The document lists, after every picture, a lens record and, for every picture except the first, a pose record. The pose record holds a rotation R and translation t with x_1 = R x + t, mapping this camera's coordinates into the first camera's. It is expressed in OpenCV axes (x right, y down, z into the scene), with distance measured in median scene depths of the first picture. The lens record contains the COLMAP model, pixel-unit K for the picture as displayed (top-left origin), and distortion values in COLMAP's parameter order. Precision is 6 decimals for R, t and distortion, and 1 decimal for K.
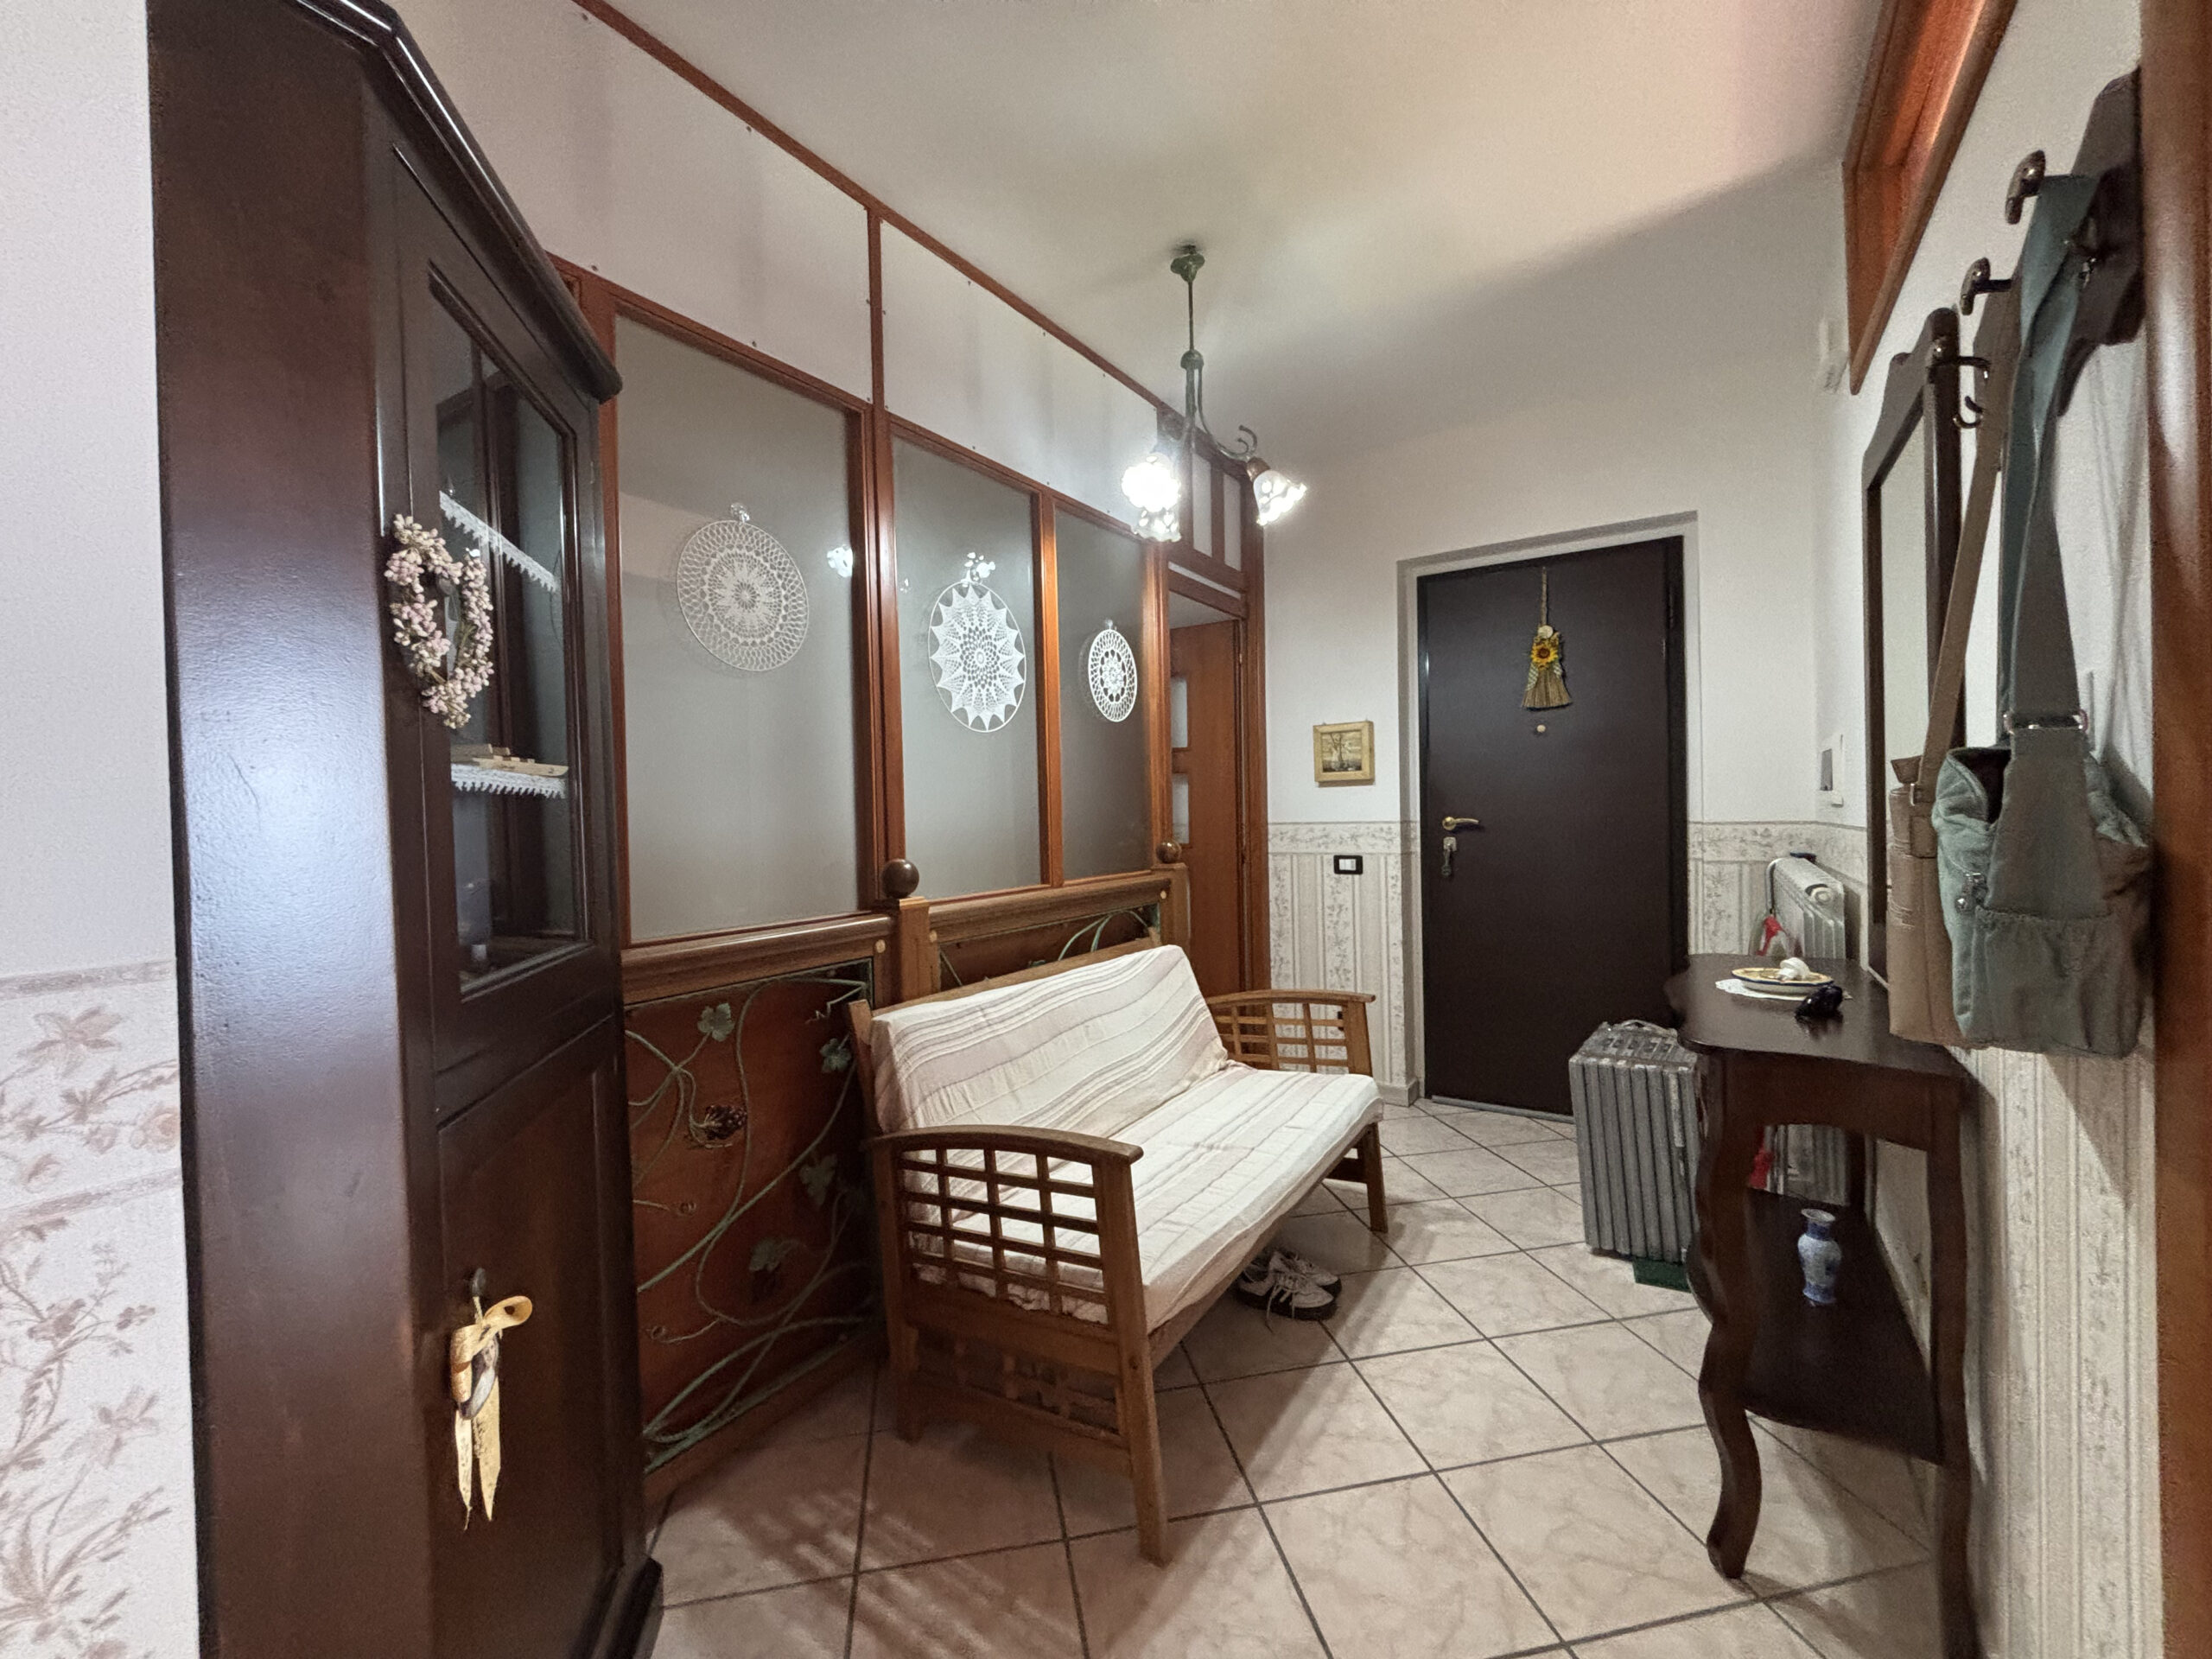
lens RADIAL K [[890.4, 0, 1109.1], [0, 890.4, 827.0], [0, 0, 1]] dist [0.001496, -0.000284]
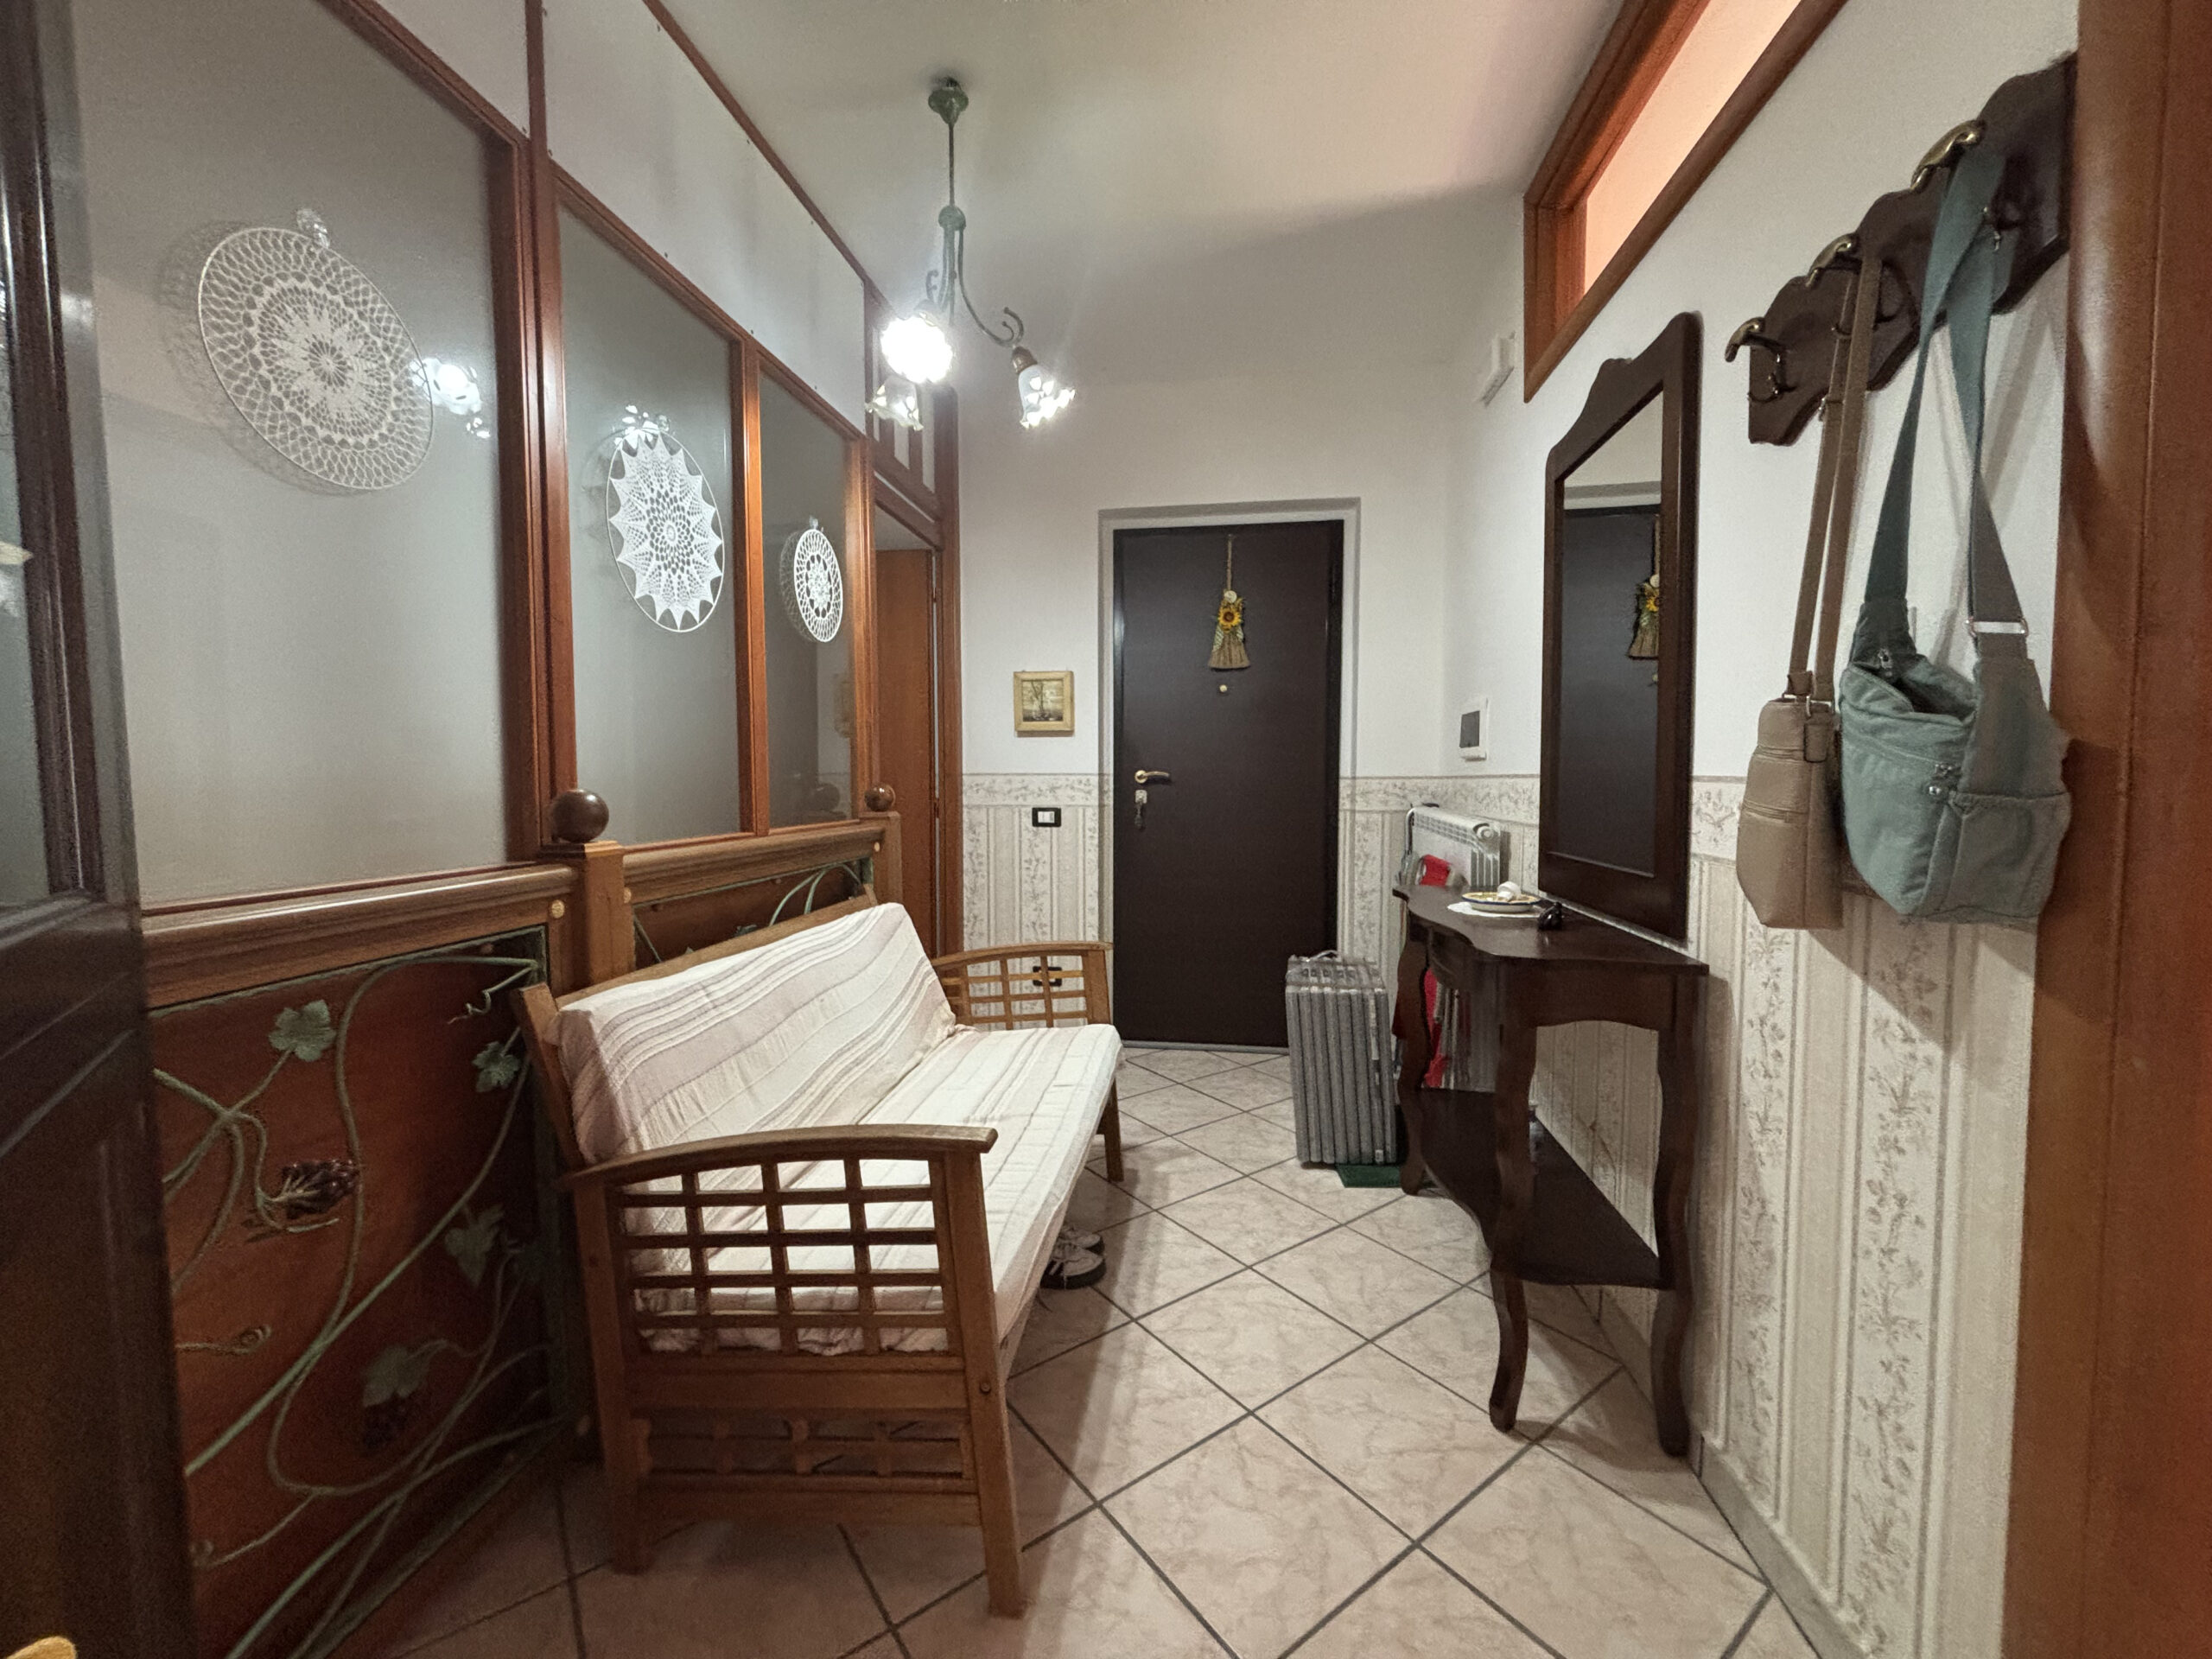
lens RADIAL K [[890.4, 0, 1105.4], [0, 890.4, 826.1], [0, 0, 1]] dist [0.001496, -0.000284]
pose [[0.904398, -0.002889, 0.426680, -0.156809], [-0.010983, 0.999488, 0.030045, 0.039085], [-0.426548, -0.031859, 0.903904, 0.157384]]
